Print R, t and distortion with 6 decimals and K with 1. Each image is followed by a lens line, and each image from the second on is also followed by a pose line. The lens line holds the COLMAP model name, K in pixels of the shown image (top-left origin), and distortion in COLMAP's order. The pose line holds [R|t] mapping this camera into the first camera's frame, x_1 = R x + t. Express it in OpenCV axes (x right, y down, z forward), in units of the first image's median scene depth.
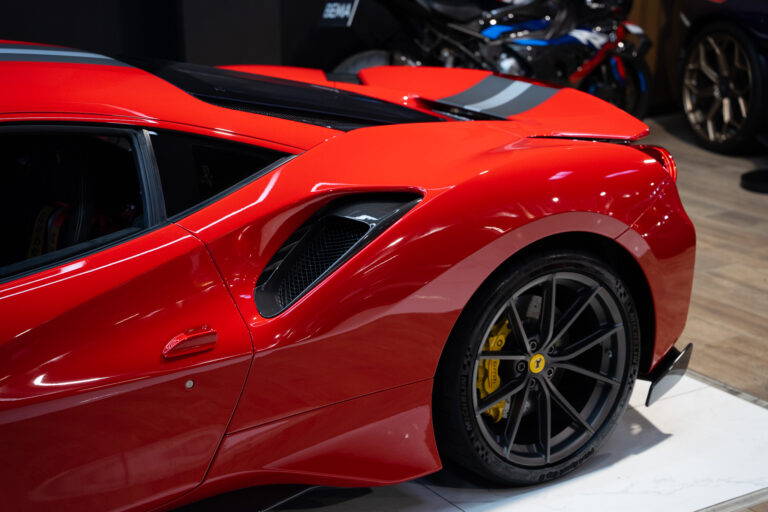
lens RADIAL K [[1458.7, 0, 380.1], [0, 1458.7, 256.1], [0, 0, 1]] dist [0.374776, 0.000000]
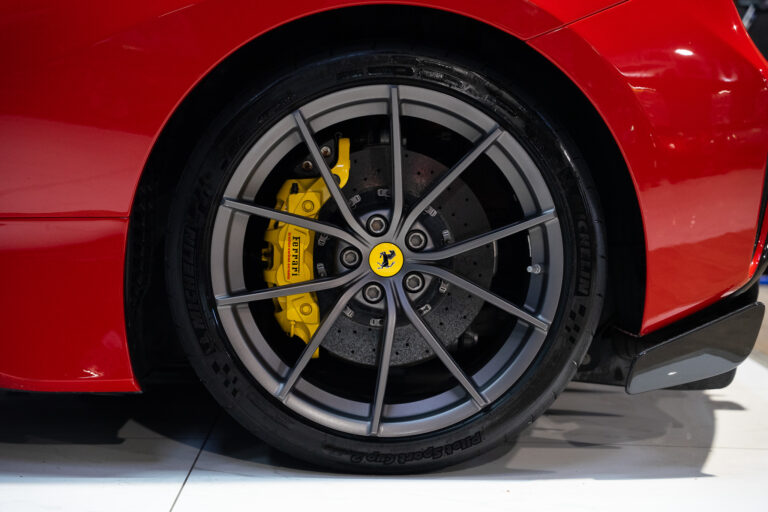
lens RADIAL K [[1458.7, 0, 382.1], [0, 1458.7, 248.5], [0, 0, 1]] dist [0.374776, 0.000000]
pose [[0.837728, 0.059836, -0.542799, 0.231226], [-0.176048, 0.970502, -0.164720, 0.090955], [0.516931, 0.233550, 0.823551, 0.294713]]
